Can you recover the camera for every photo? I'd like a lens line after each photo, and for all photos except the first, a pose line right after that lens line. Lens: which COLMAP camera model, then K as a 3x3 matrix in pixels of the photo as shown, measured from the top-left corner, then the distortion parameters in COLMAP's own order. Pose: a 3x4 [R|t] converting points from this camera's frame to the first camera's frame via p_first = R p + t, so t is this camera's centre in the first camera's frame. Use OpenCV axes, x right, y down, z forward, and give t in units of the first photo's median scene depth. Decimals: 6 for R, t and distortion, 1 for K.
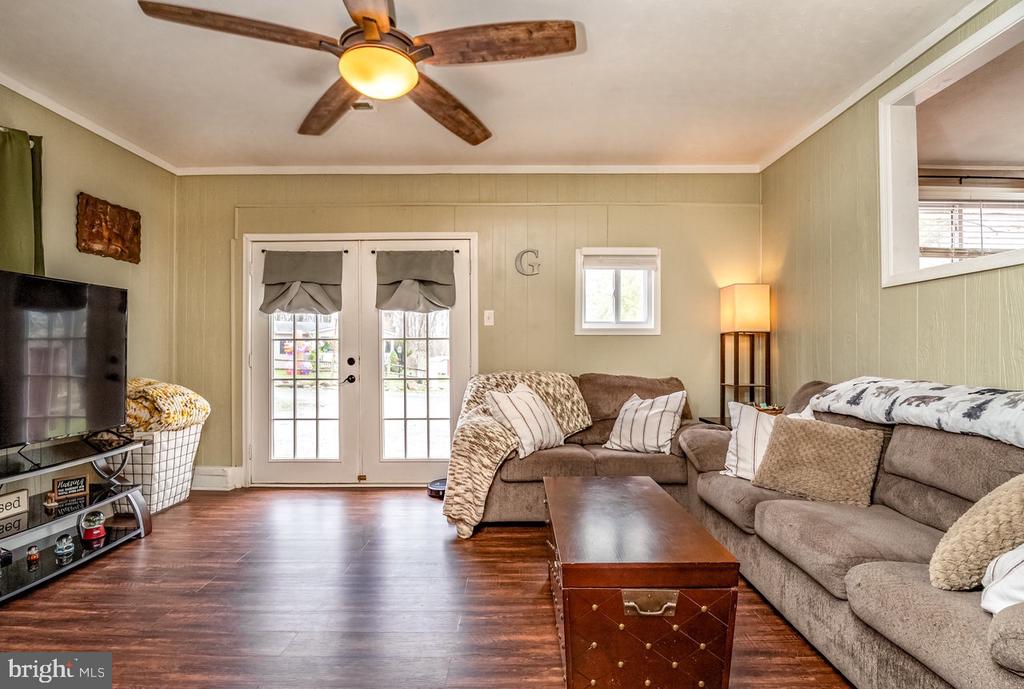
lens RADIAL K [[464.6, 0, 518.2], [0, 464.6, 342.2], [0, 0, 1]] dist [0.004524, -0.001292]
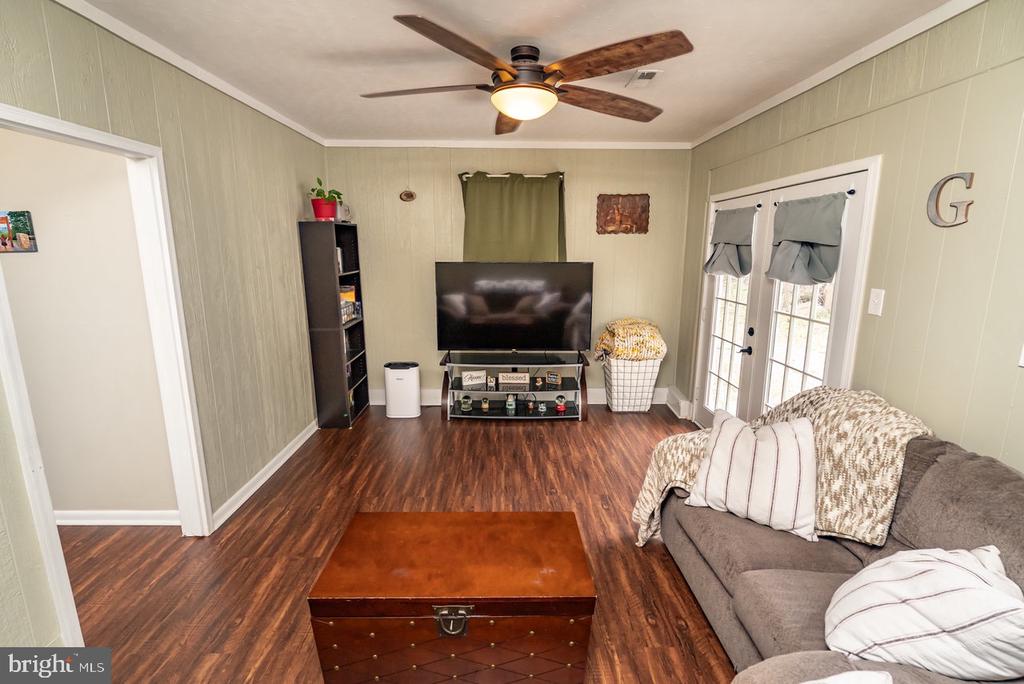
lens RADIAL K [[464.6, 0, 514.3], [0, 464.6, 341.5], [0, 0, 1]] dist [0.004524, -0.001292]
pose [[0.067182, 0.198171, -0.977862, 0.578750], [0.002973, 0.980033, 0.198815, -0.141222], [0.997736, -0.016264, 0.065251, 0.566016]]
